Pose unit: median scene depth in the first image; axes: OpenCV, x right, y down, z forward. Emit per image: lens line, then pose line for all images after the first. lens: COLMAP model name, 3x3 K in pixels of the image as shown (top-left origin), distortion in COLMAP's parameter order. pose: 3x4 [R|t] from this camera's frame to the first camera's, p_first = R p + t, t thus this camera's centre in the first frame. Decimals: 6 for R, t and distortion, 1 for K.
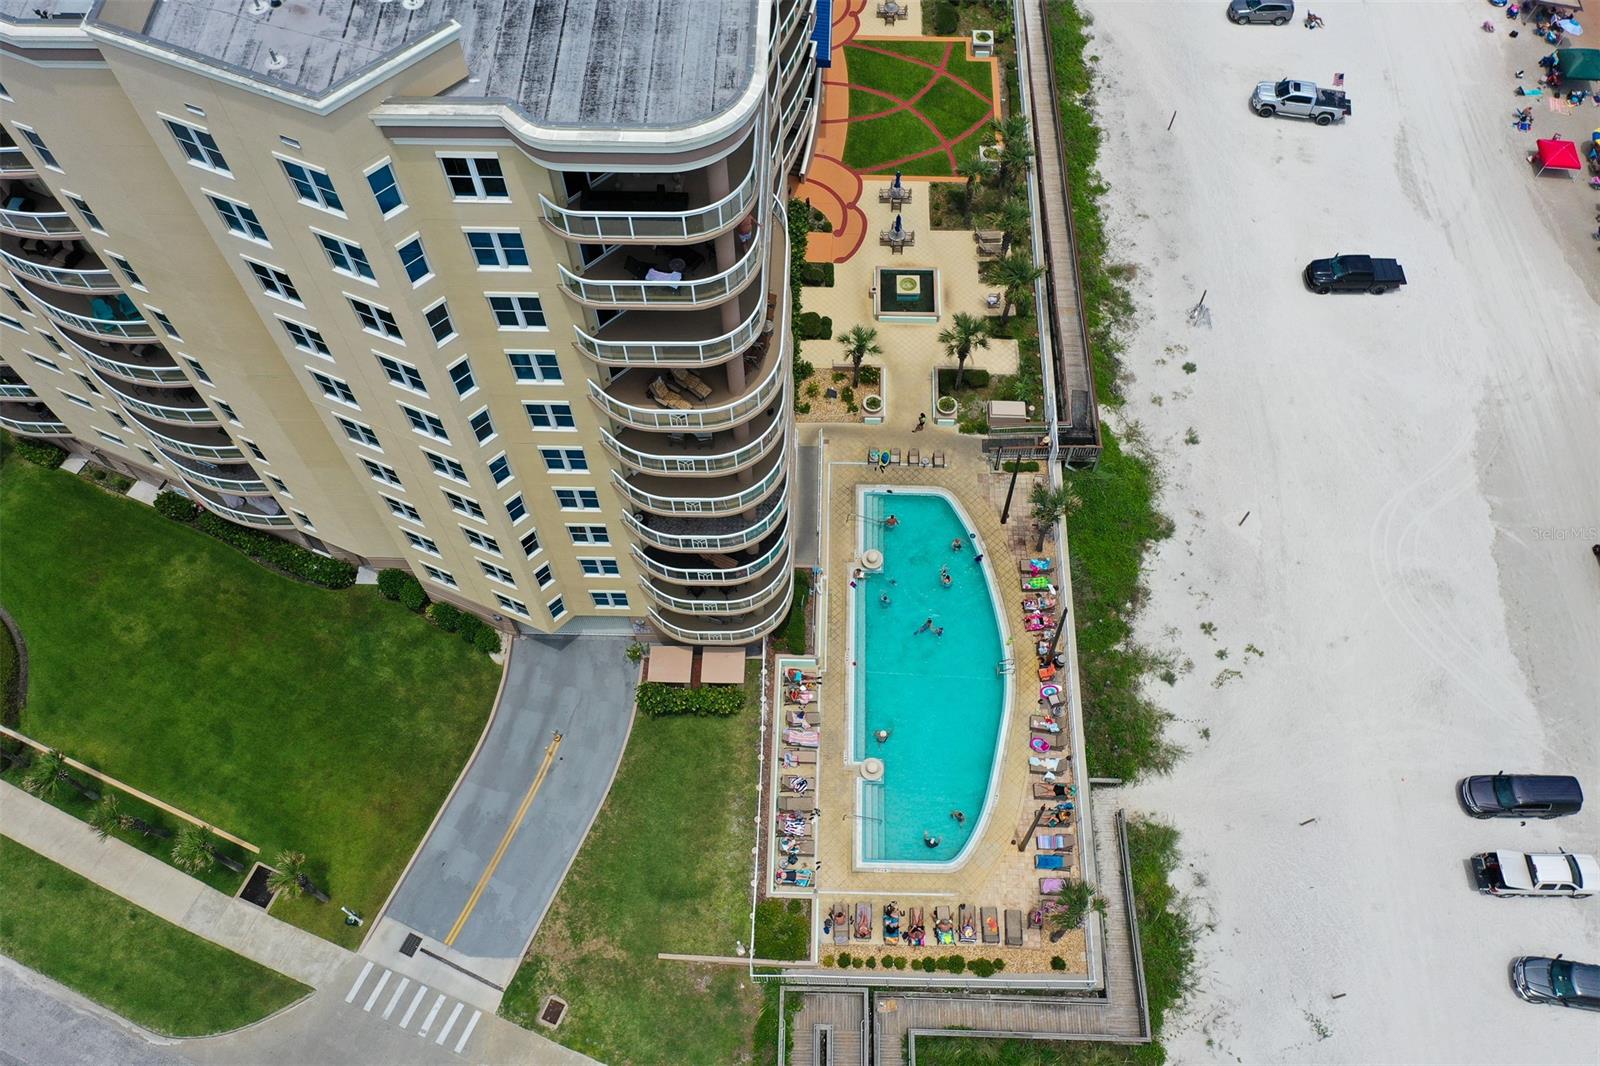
lens RADIAL K [[1275.0, 0, 799.8], [0, 1275.0, 532.4], [0, 0, 1]] dist [0.006922, 0.003650]
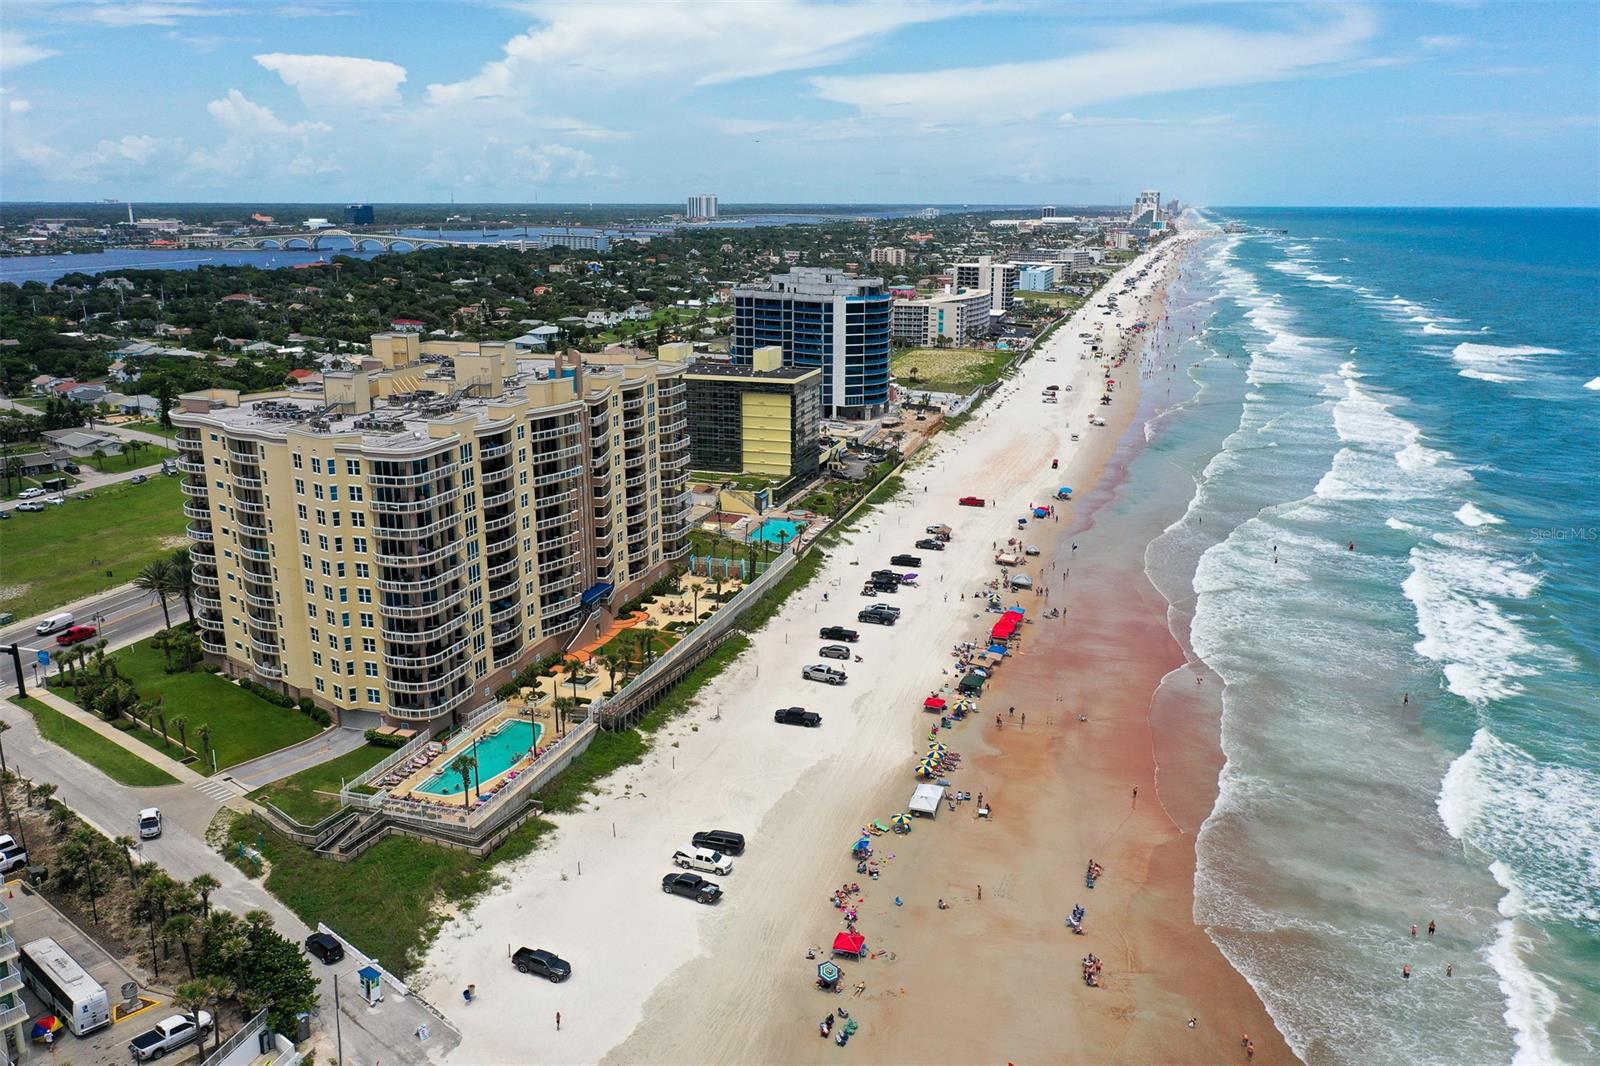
lens RADIAL K [[1275.0, 0, 796.2], [0, 1275.0, 532.7], [0, 0, 1]] dist [0.006922, 0.003650]
pose [[0.960408, 0.084585, -0.265446, 1.175656], [-0.249030, 0.687804, -0.681843, 1.223140], [0.124901, 0.720952, 0.681637, -0.749901]]
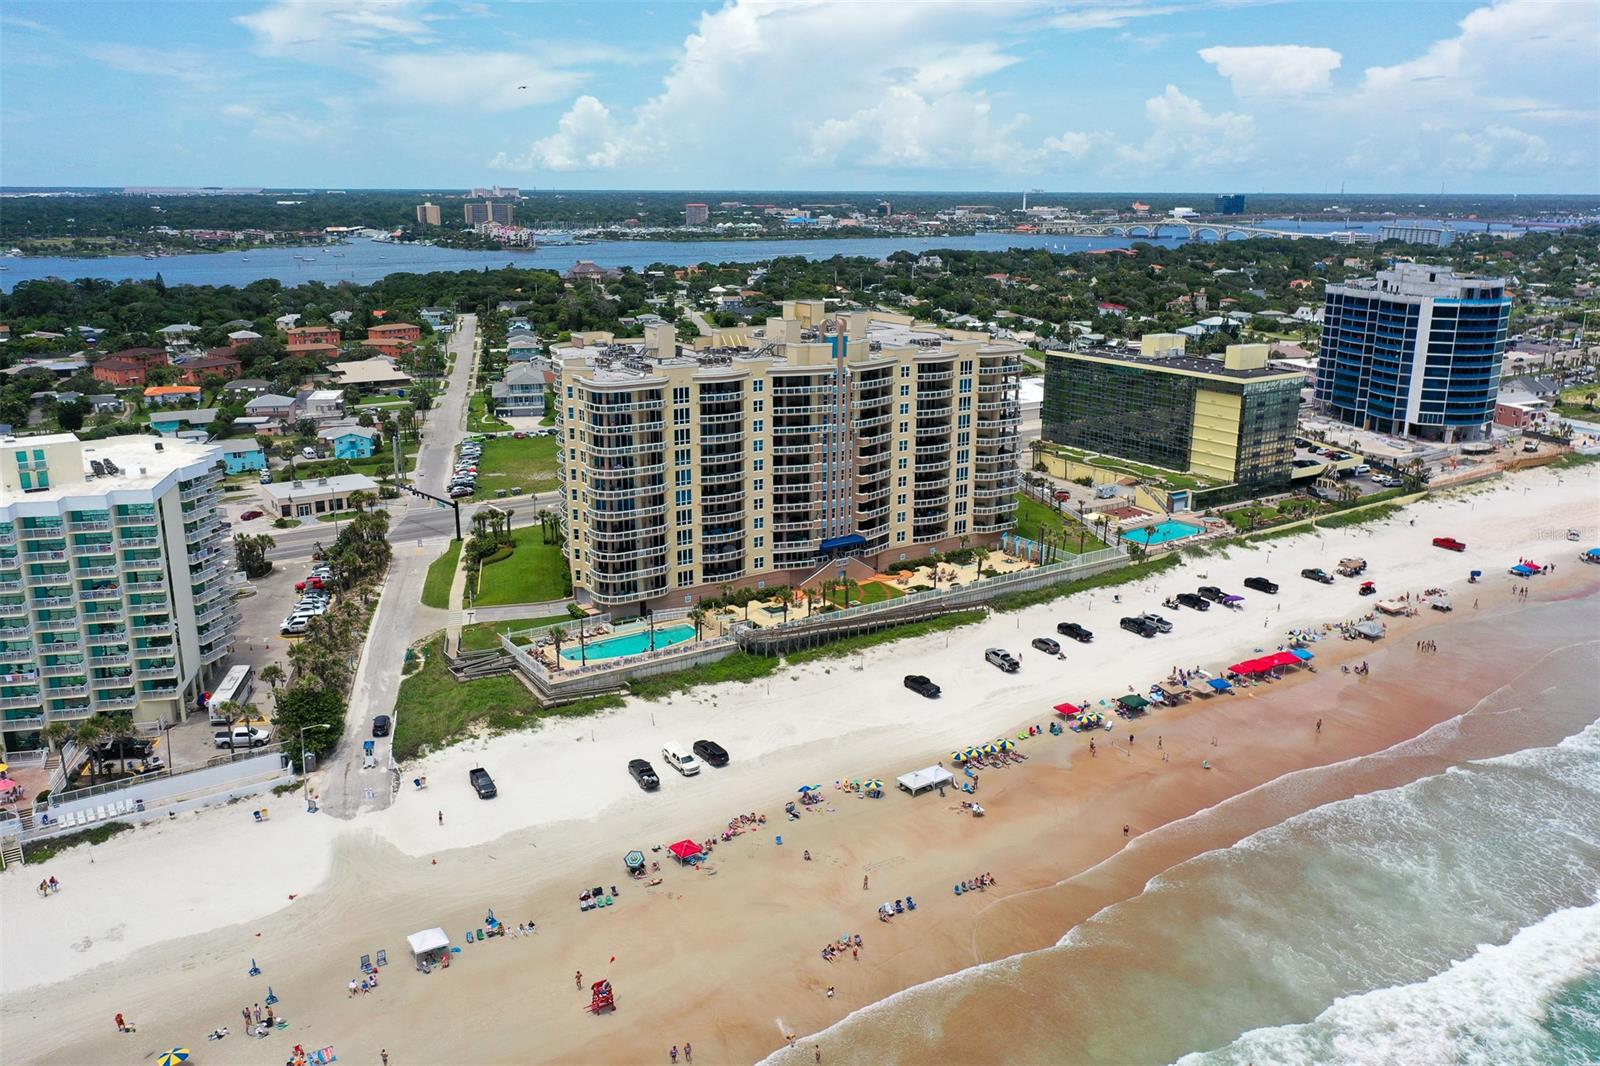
lens RADIAL K [[1275.0, 0, 800.3], [0, 1275.0, 535.5], [0, 0, 1]] dist [0.006922, 0.003650]
pose [[0.578234, 0.230260, -0.782704, 2.363614], [-0.715511, 0.604094, -0.350878, 0.656946], [0.392034, 0.762923, 0.514061, -0.433487]]
